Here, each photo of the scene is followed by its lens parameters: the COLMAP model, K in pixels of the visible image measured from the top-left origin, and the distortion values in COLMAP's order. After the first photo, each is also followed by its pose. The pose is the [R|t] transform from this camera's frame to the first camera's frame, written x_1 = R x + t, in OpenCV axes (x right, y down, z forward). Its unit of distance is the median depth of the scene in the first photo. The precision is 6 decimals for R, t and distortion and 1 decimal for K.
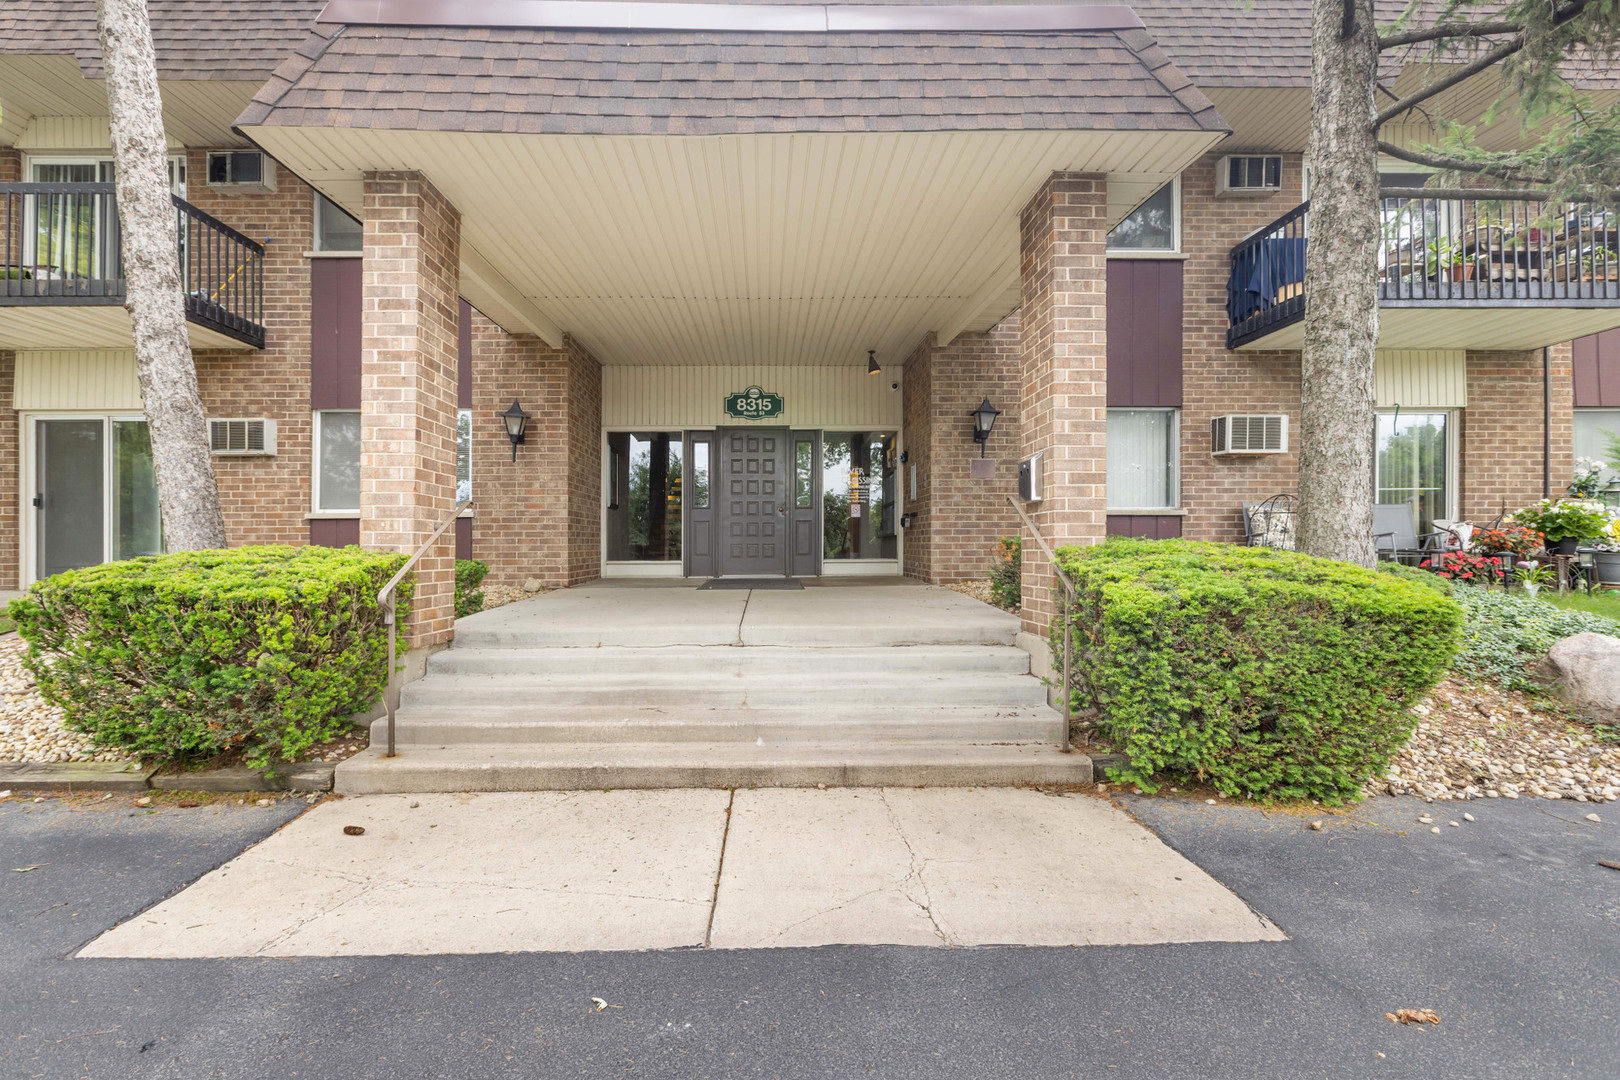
lens RADIAL K [[733.5, 0, 810.0], [0, 733.5, 540.0], [0, 0, 1]] dist [0.000926, 0.000528]
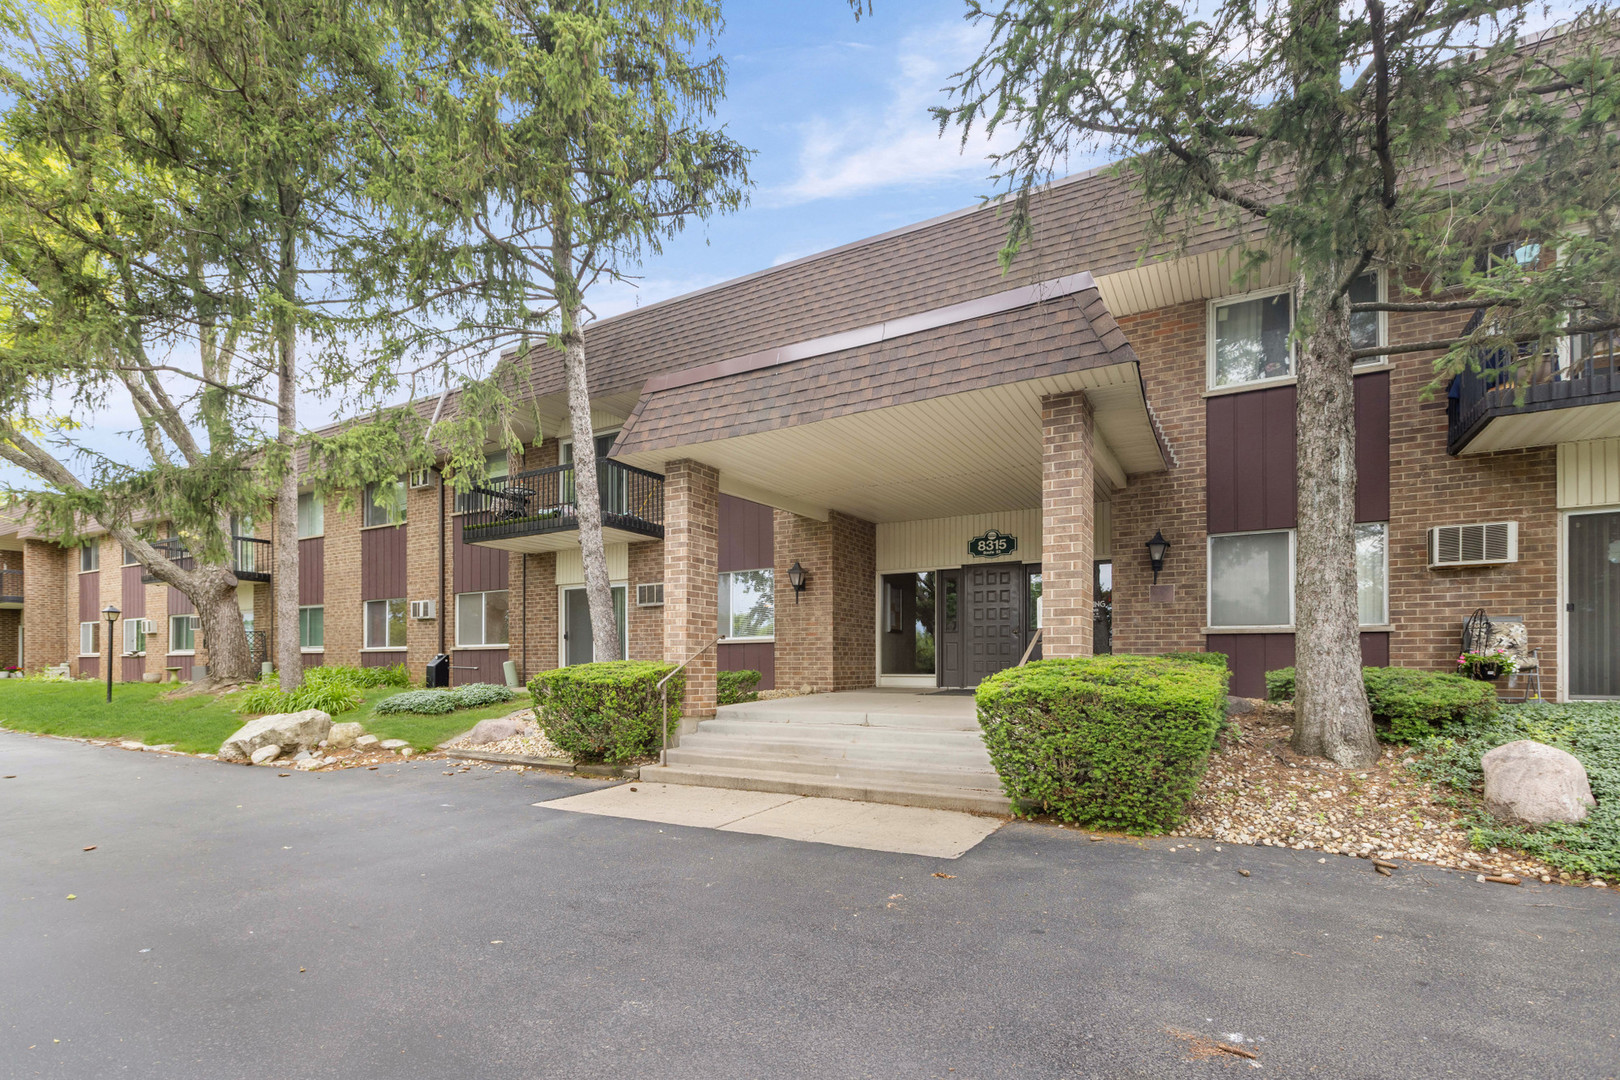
lens RADIAL K [[710.0, 0, 816.3], [0, 710.0, 661.3], [0, 0, 1]] dist [0.001050, 0.000497]
pose [[0.875224, 0.001006, -0.483717, 0.298918], [0.000766, 0.999994, 0.003467, 0.002017], [0.483717, -0.003404, 0.875218, -0.200032]]
